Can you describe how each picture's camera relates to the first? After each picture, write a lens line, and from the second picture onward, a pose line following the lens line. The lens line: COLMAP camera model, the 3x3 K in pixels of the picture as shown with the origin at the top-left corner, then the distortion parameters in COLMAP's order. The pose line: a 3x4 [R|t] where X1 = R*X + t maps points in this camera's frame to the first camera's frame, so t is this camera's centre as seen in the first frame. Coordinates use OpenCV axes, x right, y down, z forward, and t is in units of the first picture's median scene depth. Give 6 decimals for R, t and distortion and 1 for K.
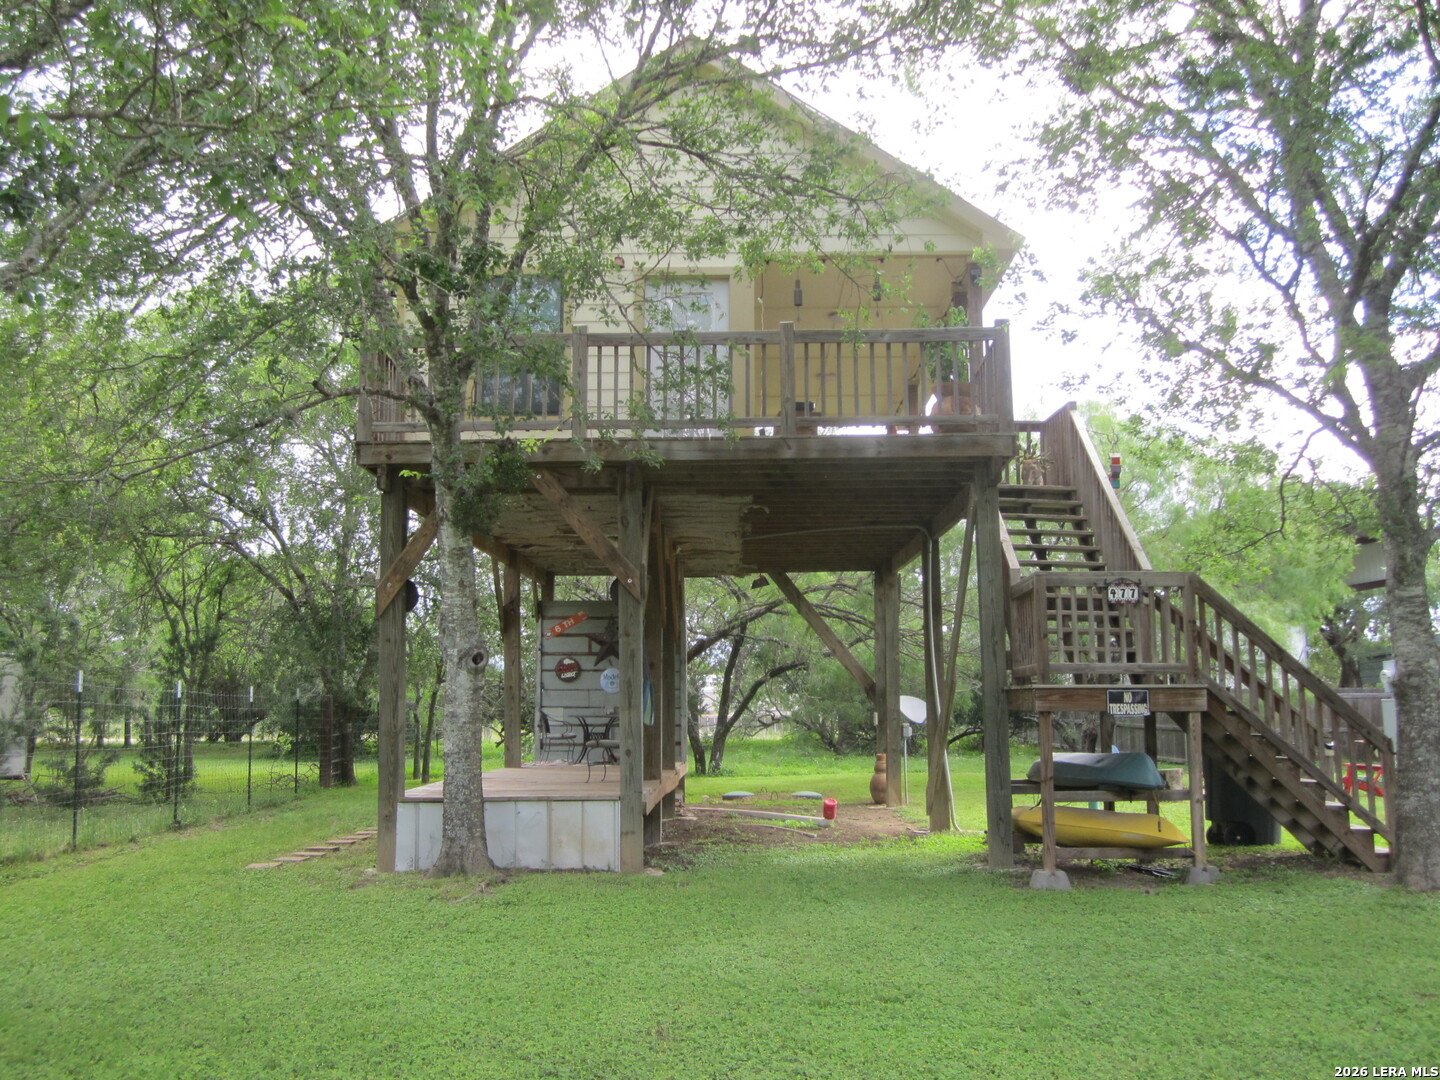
lens RADIAL K [[1421.9, 0, 720.0], [0, 1421.9, 540.0], [0, 0, 1]] dist [-0.000094, -0.000117]
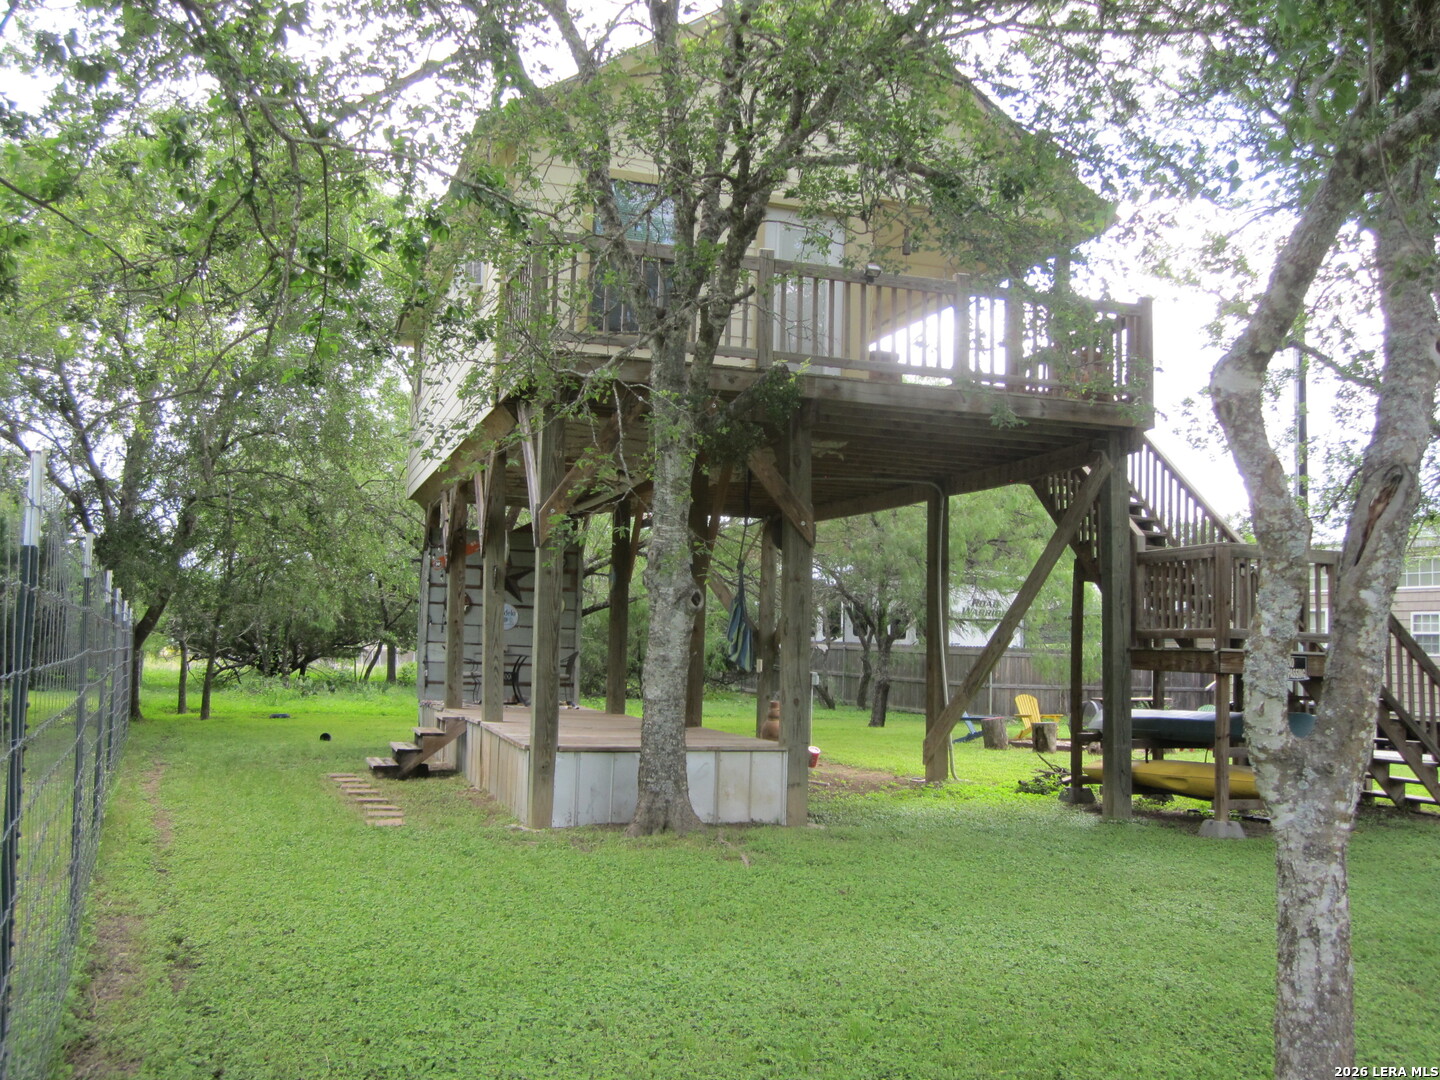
lens RADIAL K [[1421.9, 0, 720.0], [0, 1421.9, 540.0], [0, 0, 1]] dist [-0.000094, -0.000117]
pose [[0.952097, 0.050516, 0.301594, -0.411105], [-0.064331, 0.997277, 0.036044, 0.009116], [-0.298952, -0.053719, 0.952755, 0.106243]]
